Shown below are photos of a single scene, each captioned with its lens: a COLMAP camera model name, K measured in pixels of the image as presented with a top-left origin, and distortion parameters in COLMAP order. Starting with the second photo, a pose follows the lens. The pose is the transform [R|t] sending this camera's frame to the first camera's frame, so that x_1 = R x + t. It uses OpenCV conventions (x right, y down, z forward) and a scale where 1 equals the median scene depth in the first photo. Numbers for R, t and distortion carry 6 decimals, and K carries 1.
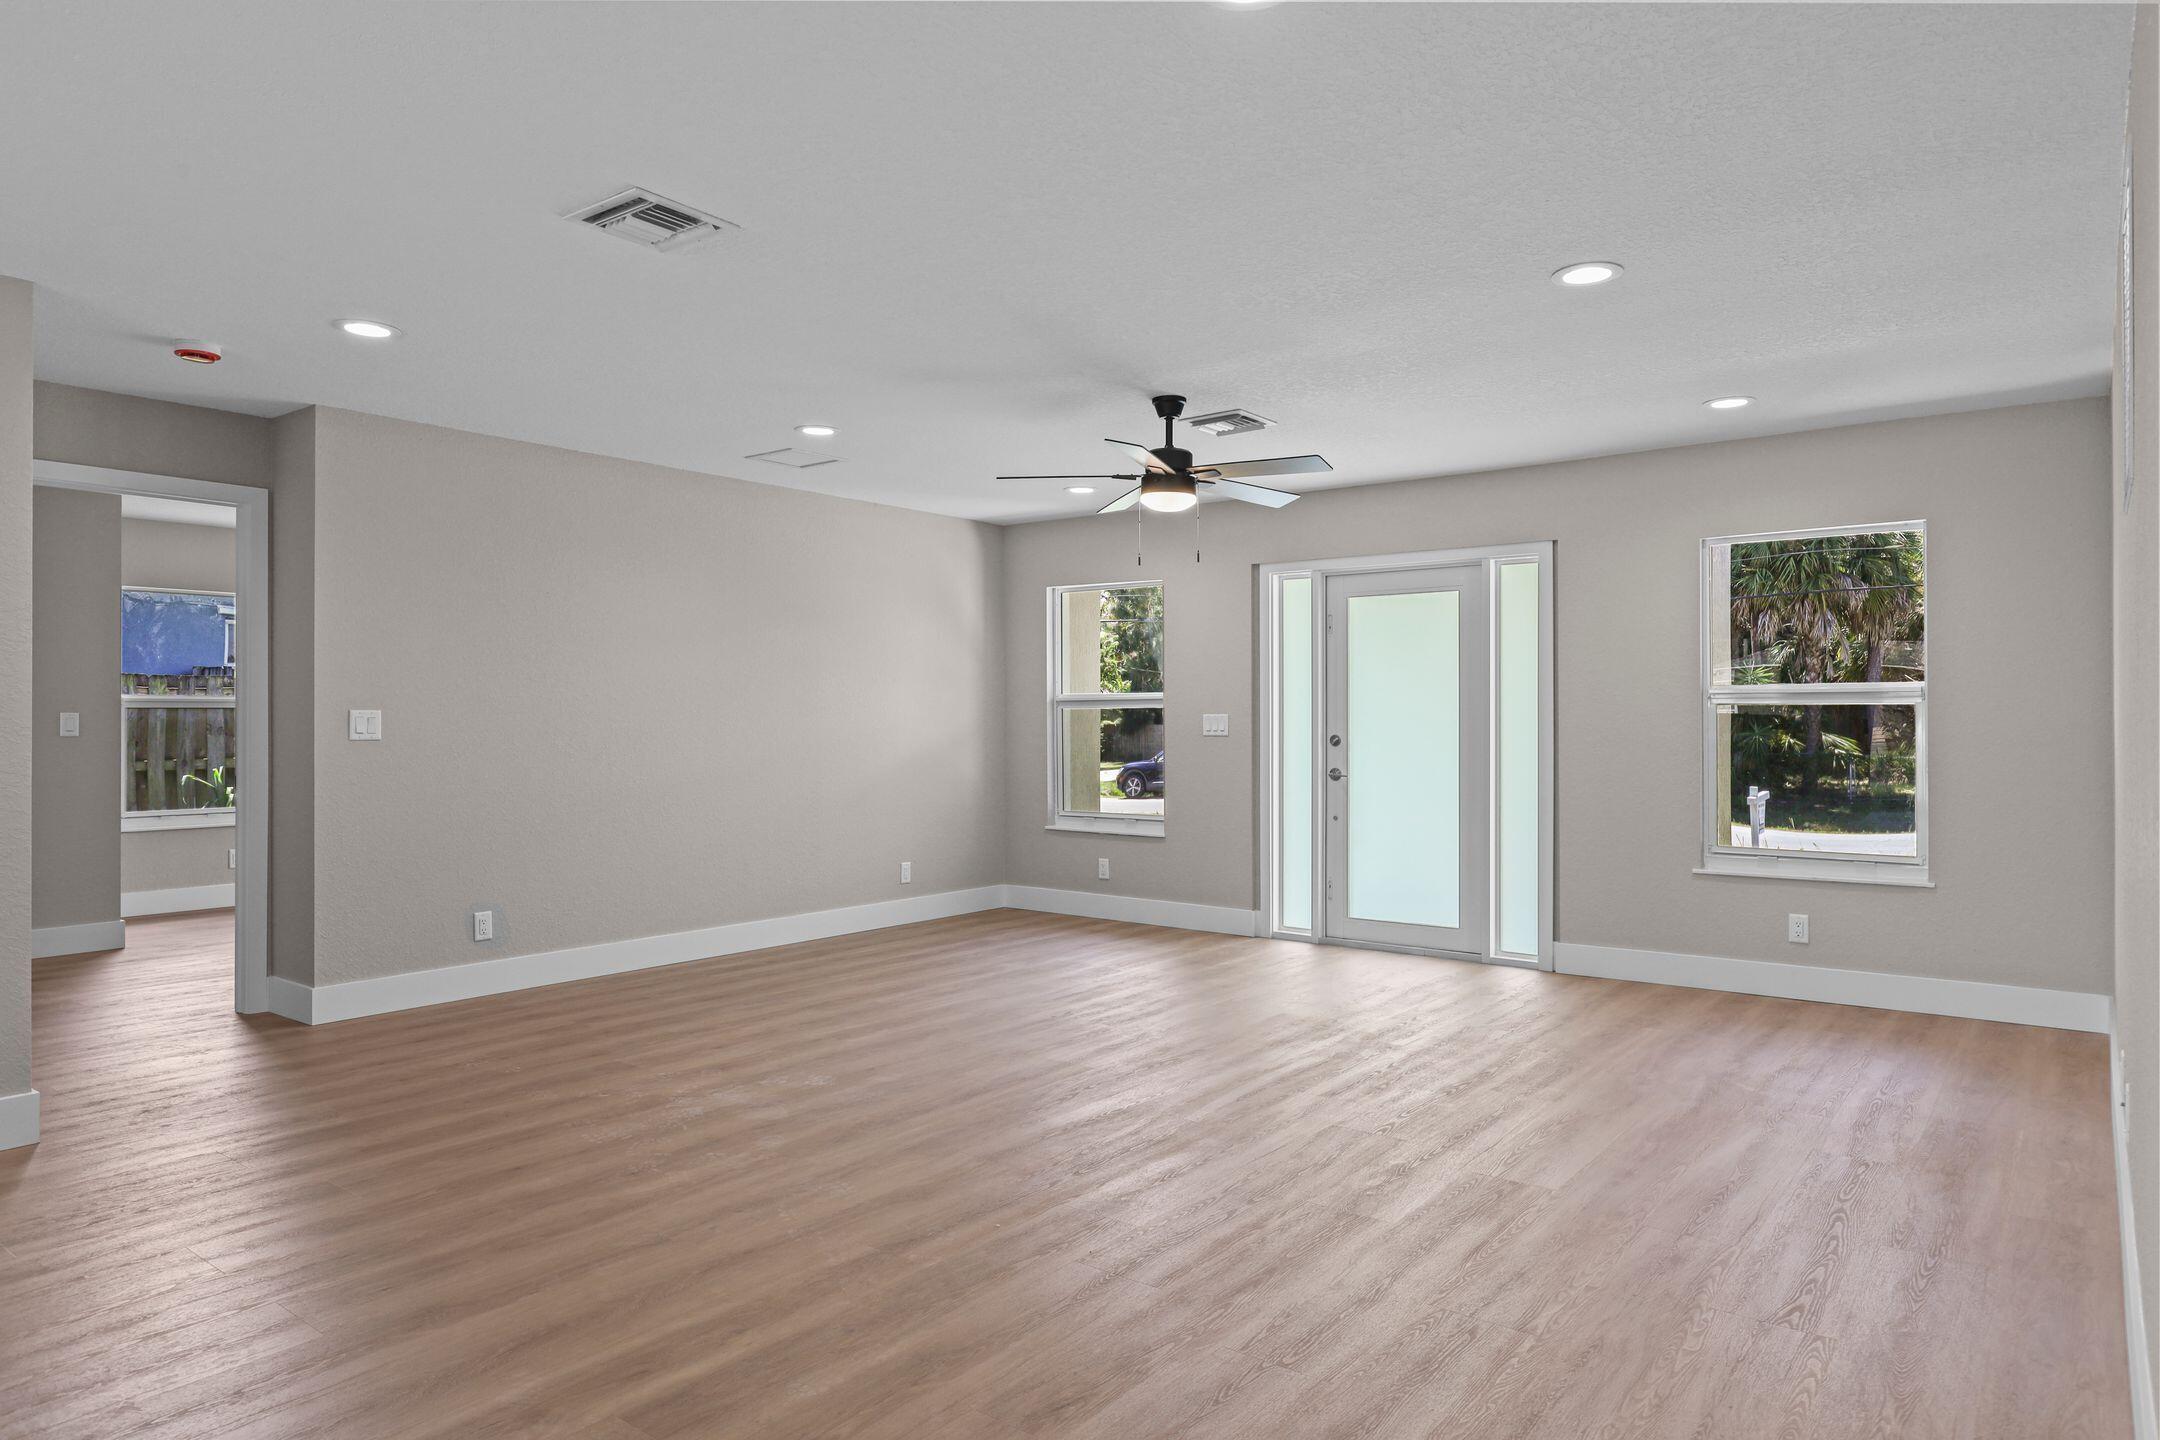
lens RADIAL K [[1276.7, 0, 1080.0], [0, 1276.7, 720.0], [0, 0, 1]] dist [0.001409, -0.000063]
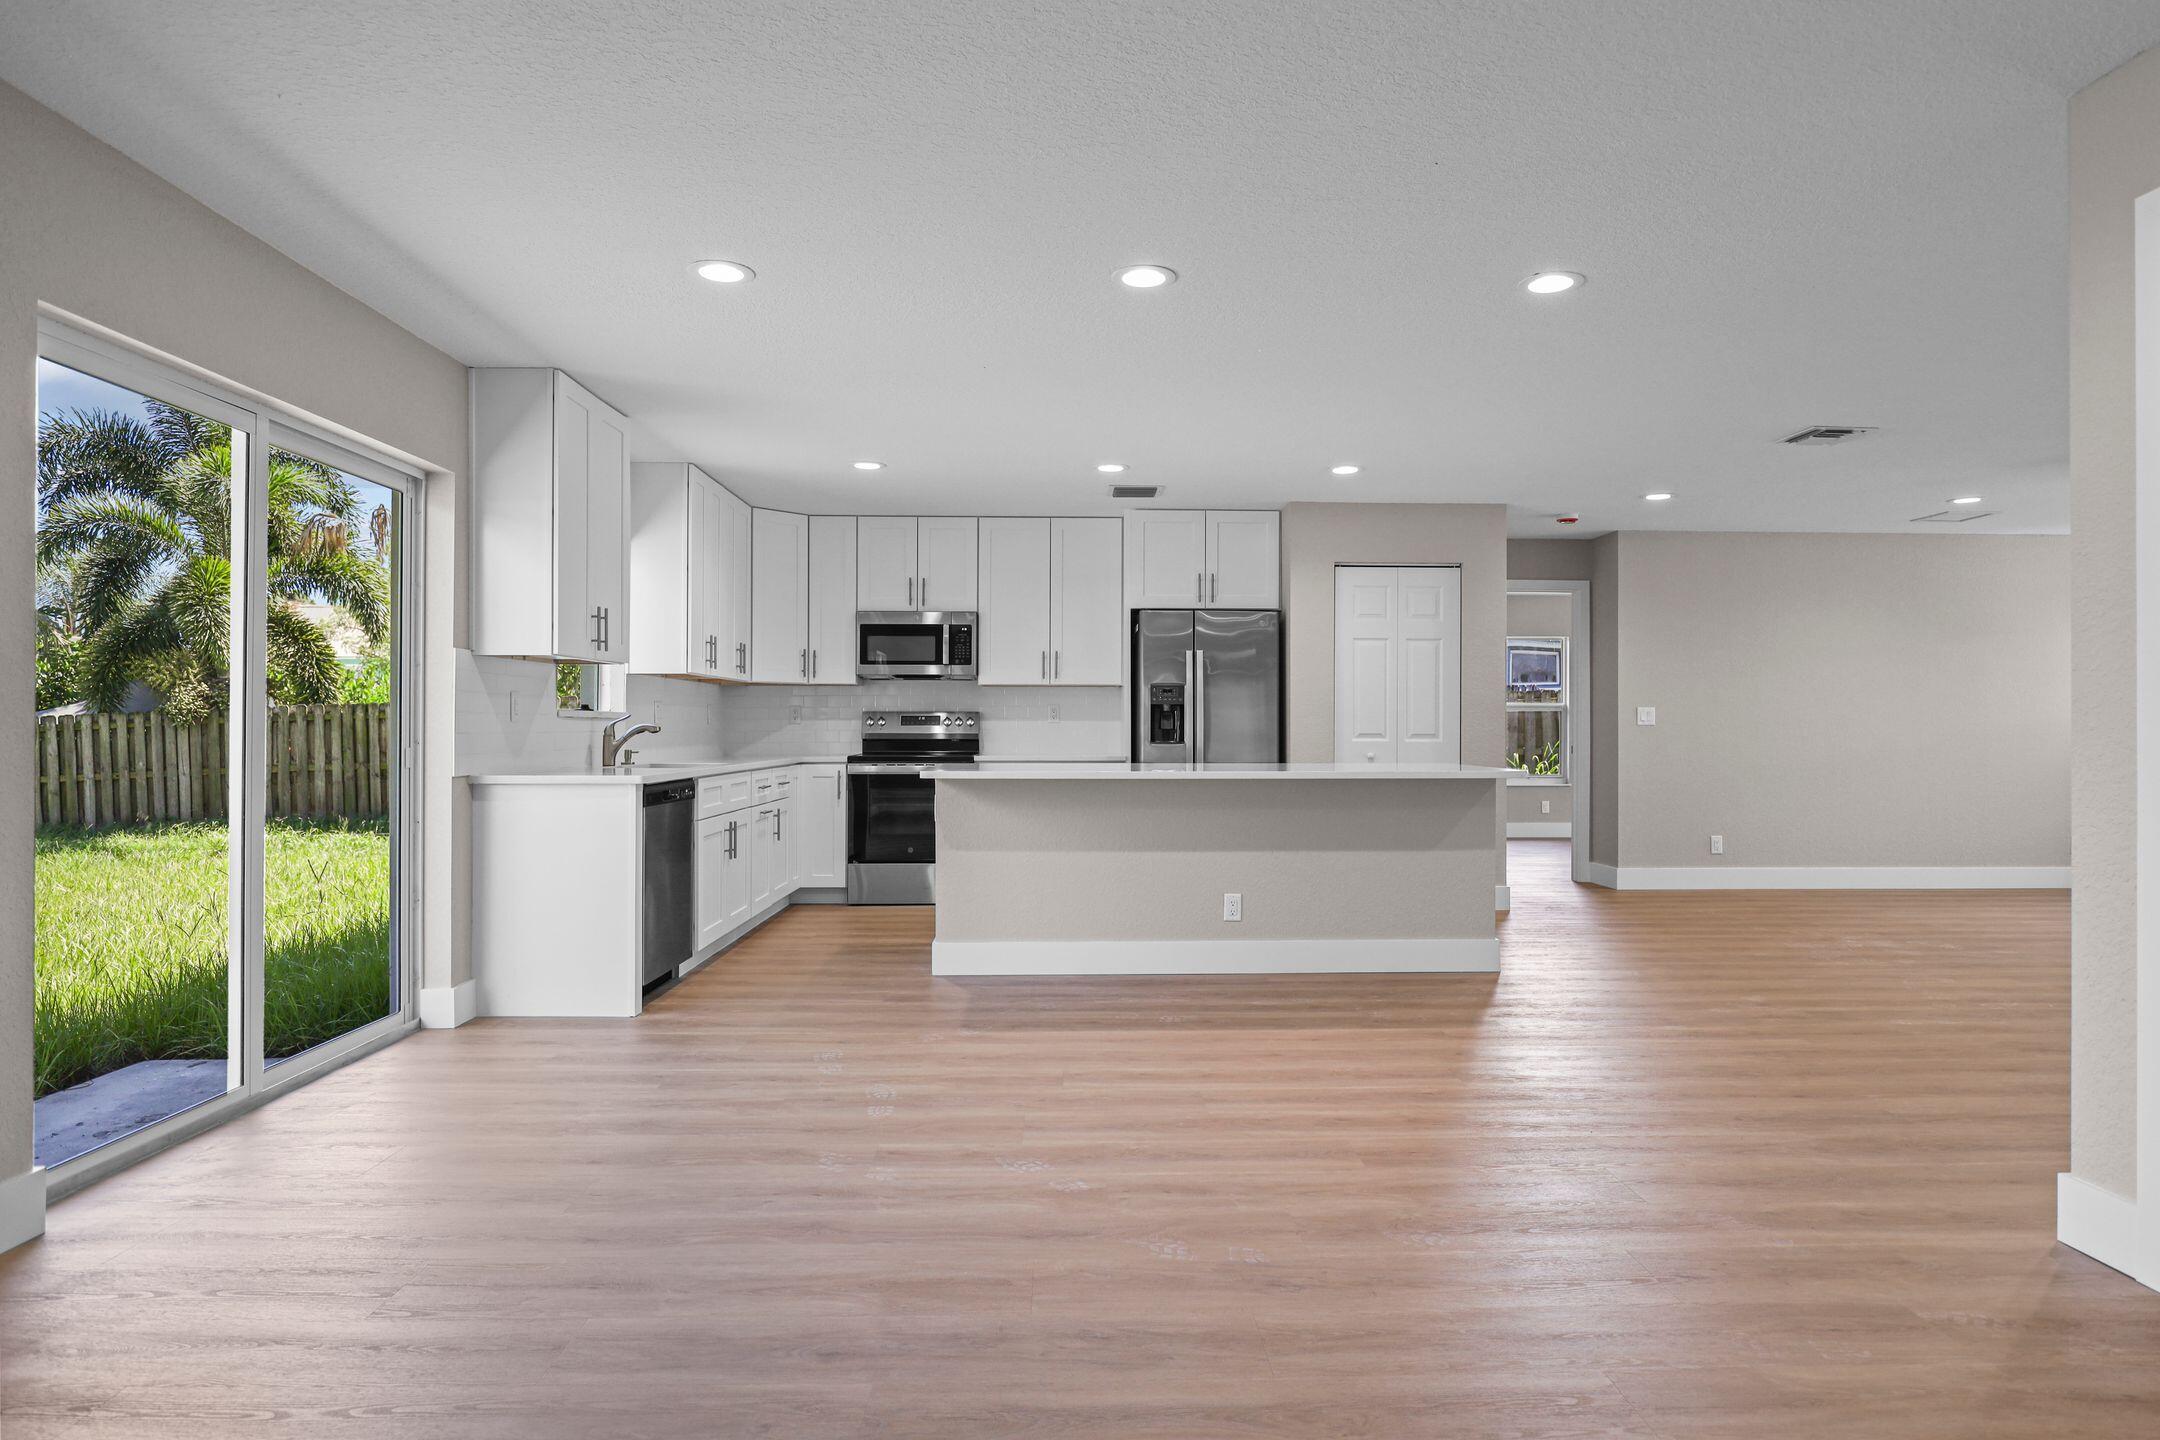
lens RADIAL K [[1276.7, 0, 1080.0], [0, 1276.7, 720.0], [0, 0, 1]] dist [0.001409, -0.000063]
pose [[0.643118, -0.003078, -0.765761, 0.252213], [-0.002288, 0.999980, -0.005941, 0.020854], [0.765764, 0.005573, 0.643098, -0.660779]]
